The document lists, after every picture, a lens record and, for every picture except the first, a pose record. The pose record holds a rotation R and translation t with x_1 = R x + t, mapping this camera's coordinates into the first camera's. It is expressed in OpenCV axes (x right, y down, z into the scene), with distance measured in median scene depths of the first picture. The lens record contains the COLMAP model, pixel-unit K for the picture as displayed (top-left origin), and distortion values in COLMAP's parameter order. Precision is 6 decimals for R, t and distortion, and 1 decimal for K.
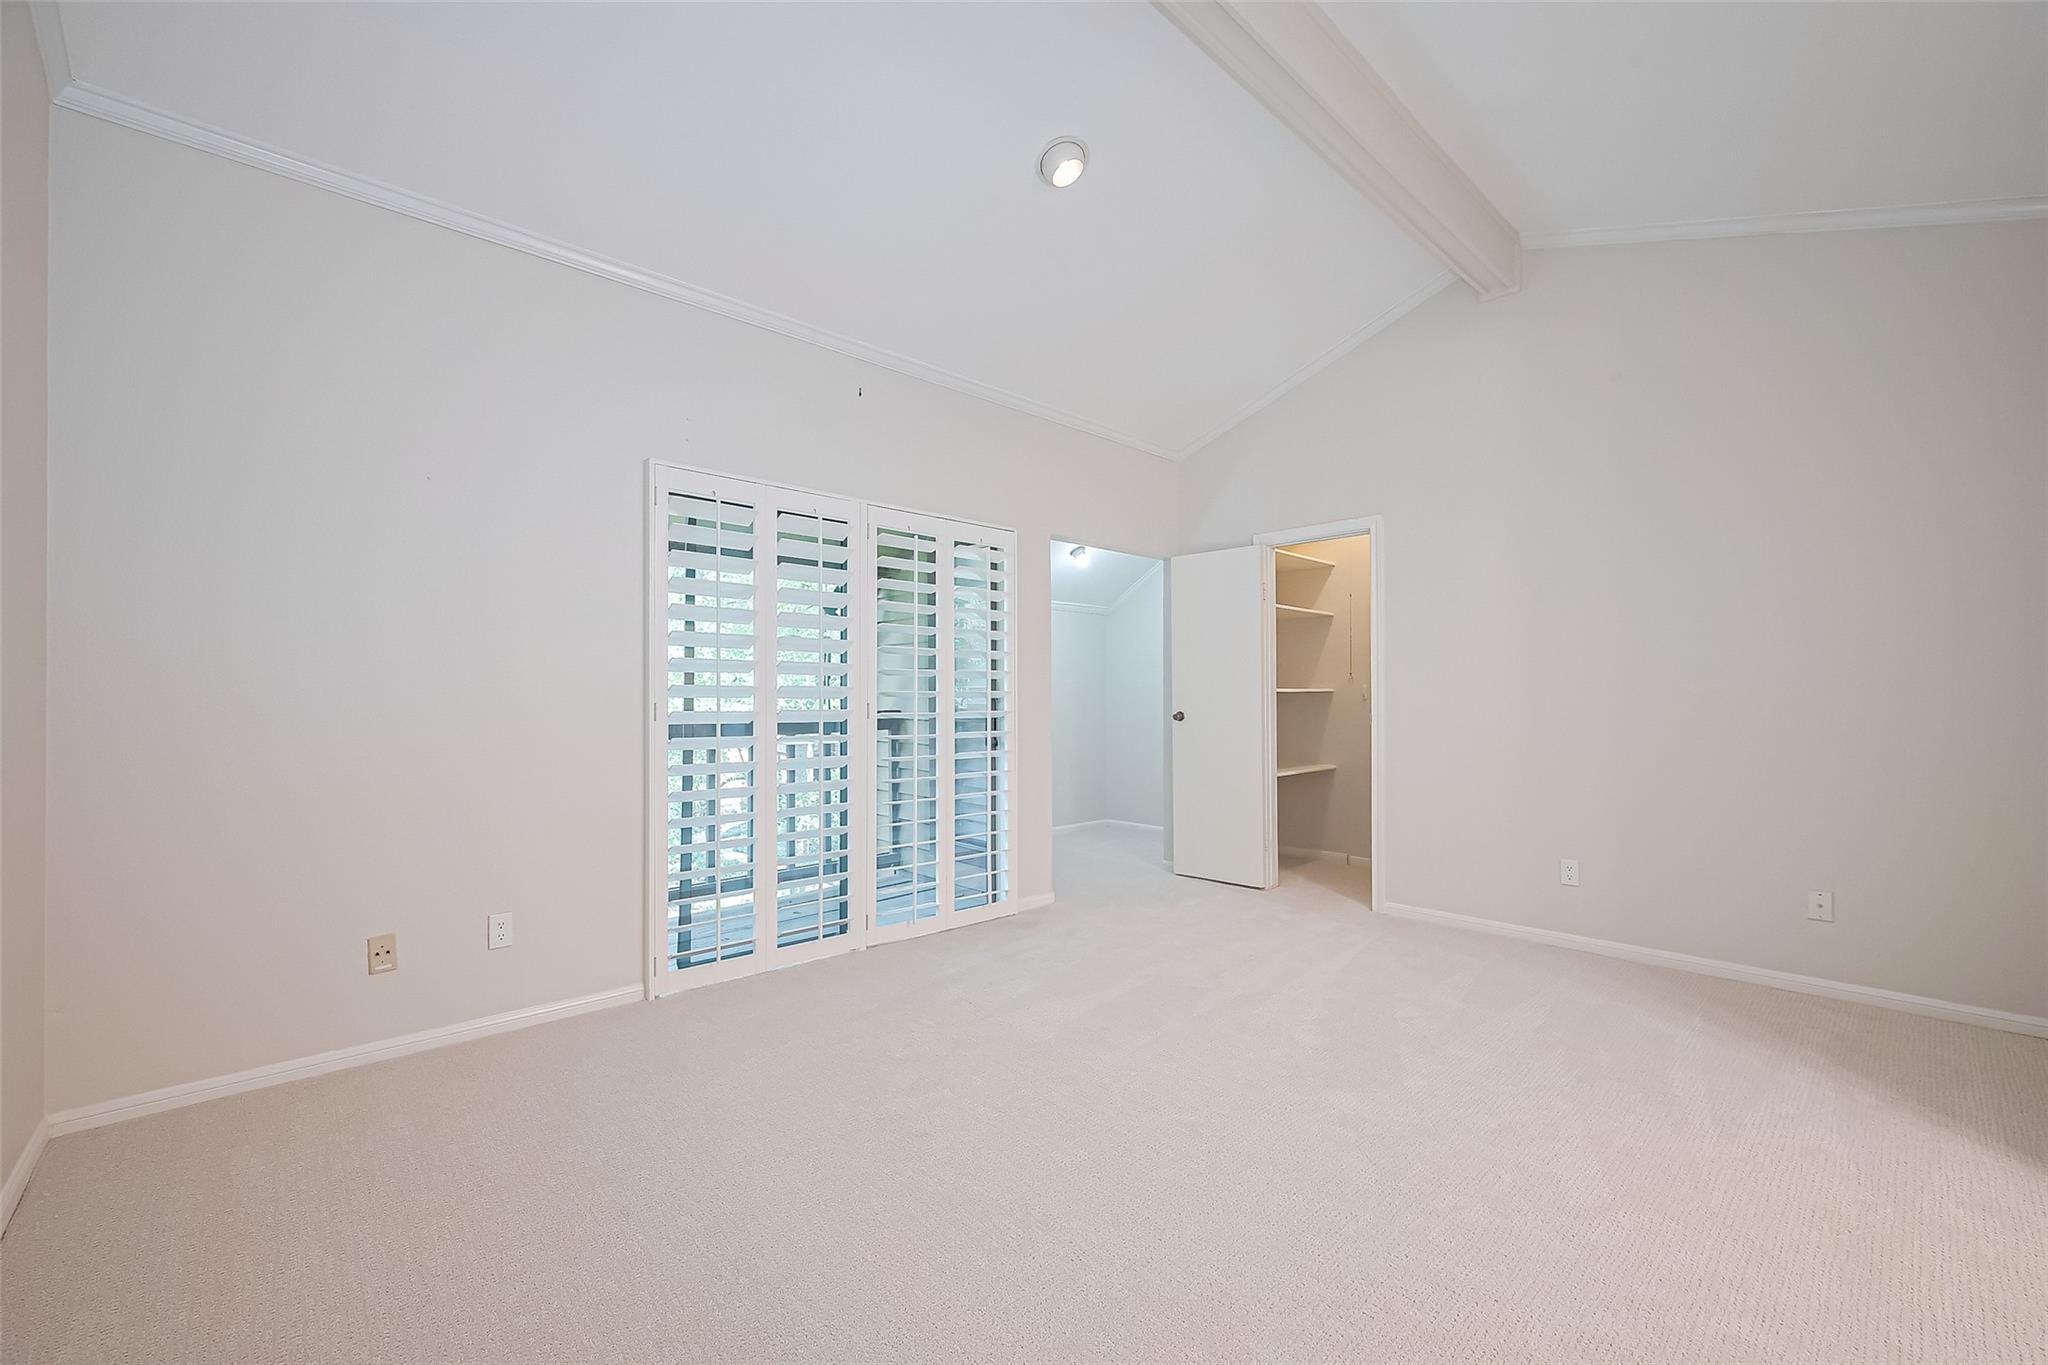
lens RADIAL K [[814.6, 0, 1026.5], [0, 814.6, 693.6], [0, 0, 1]] dist [-0.006103, -0.000660]
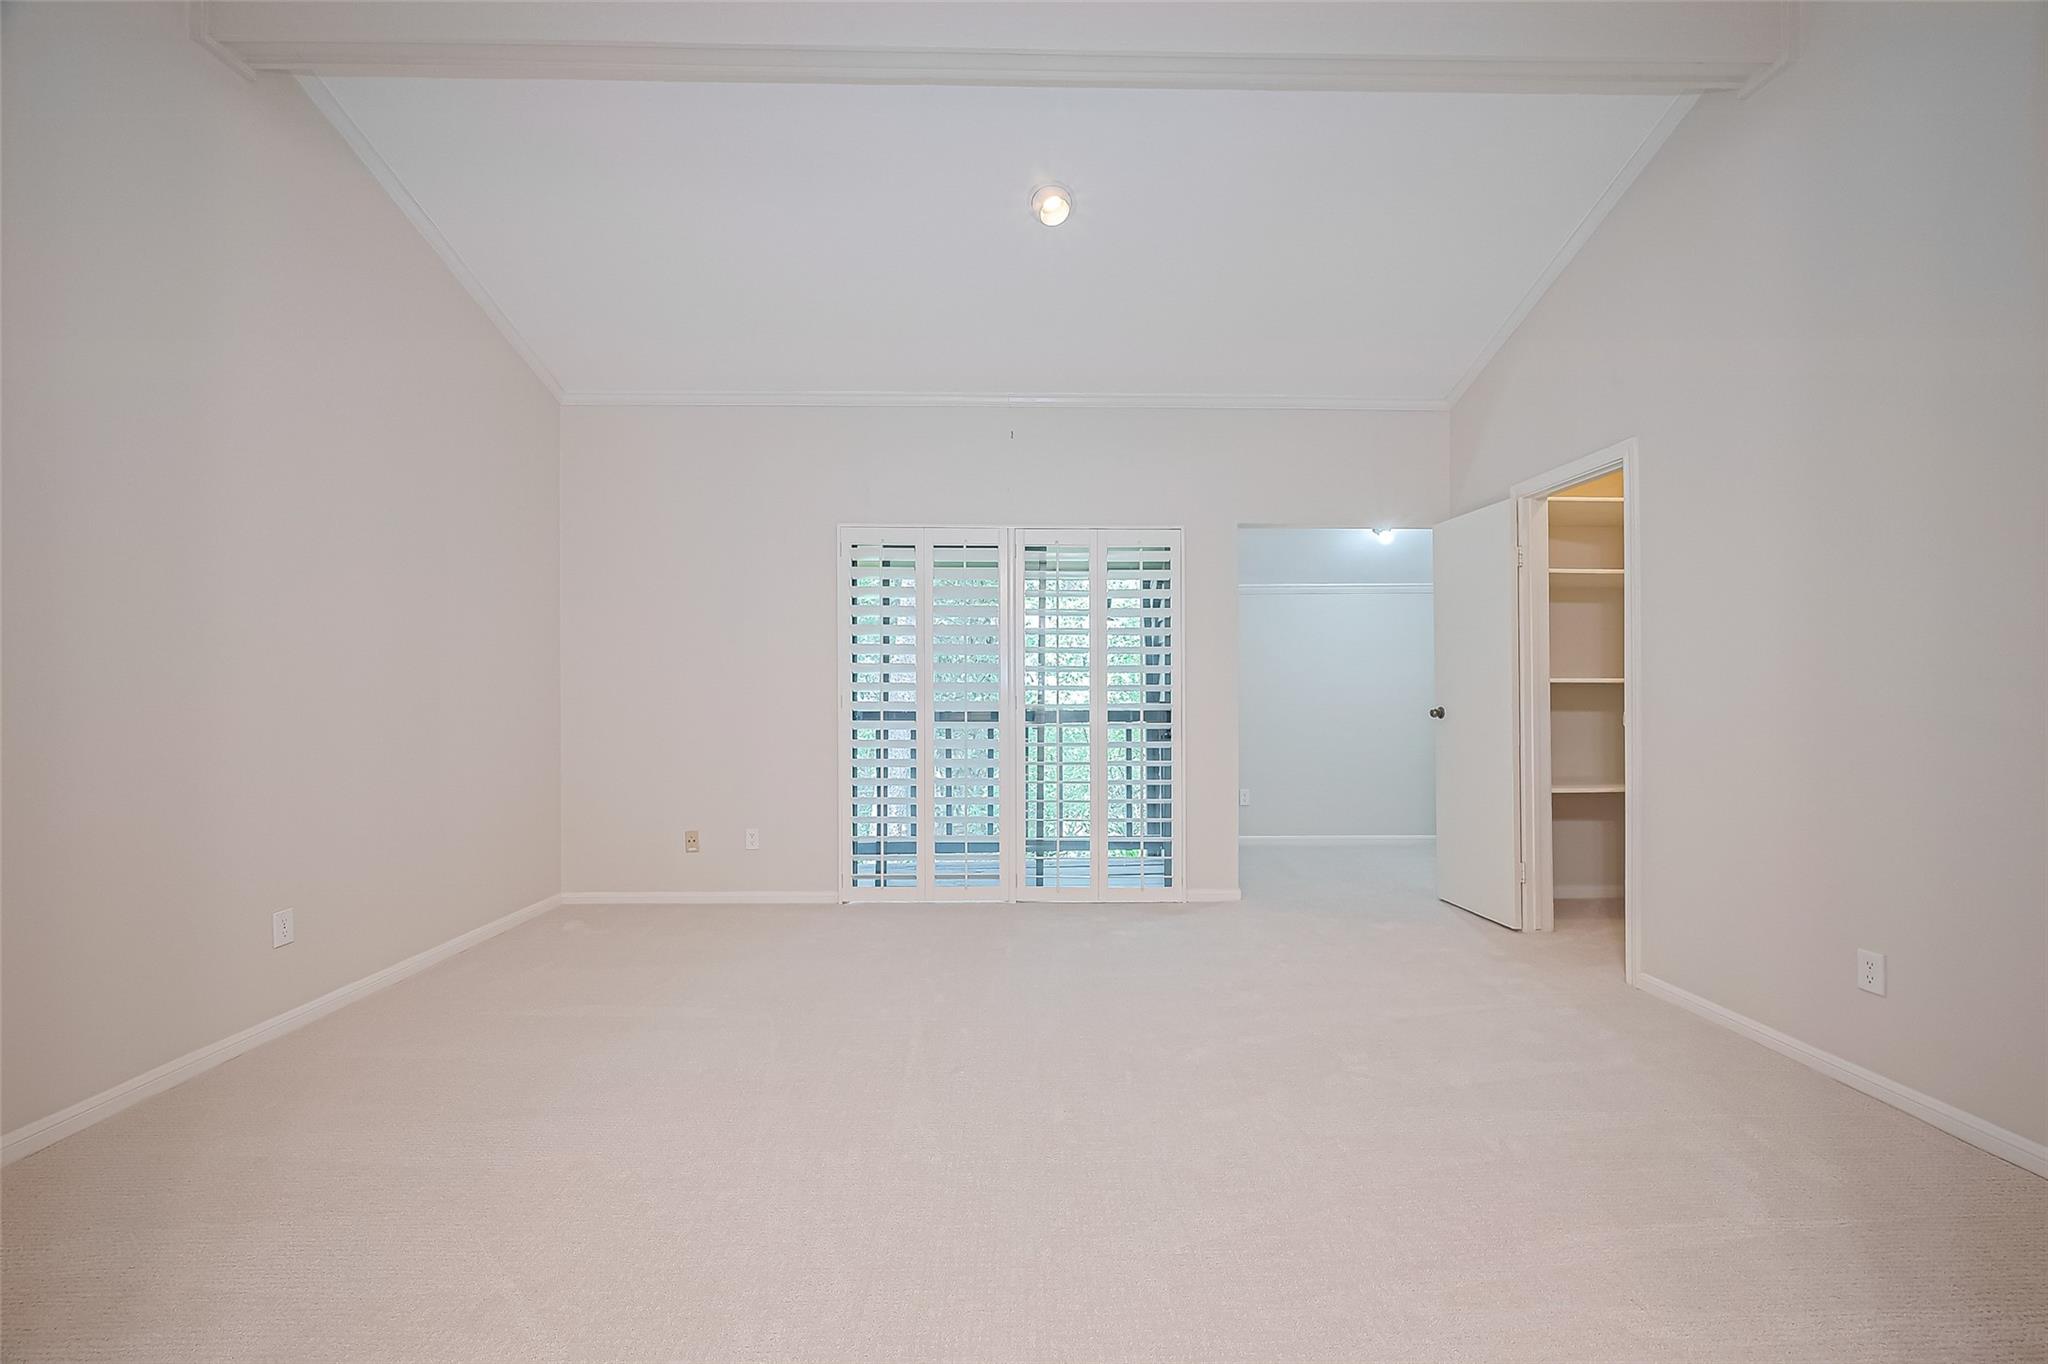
lens RADIAL K [[814.6, 0, 1029.5], [0, 814.6, 684.8], [0, 0, 1]] dist [-0.006103, -0.000660]
pose [[0.750907, -0.008508, -0.660353, 0.511915], [0.006729, 0.999964, -0.005233, 0.001495], [0.660374, -0.000514, 0.750937, 0.102040]]
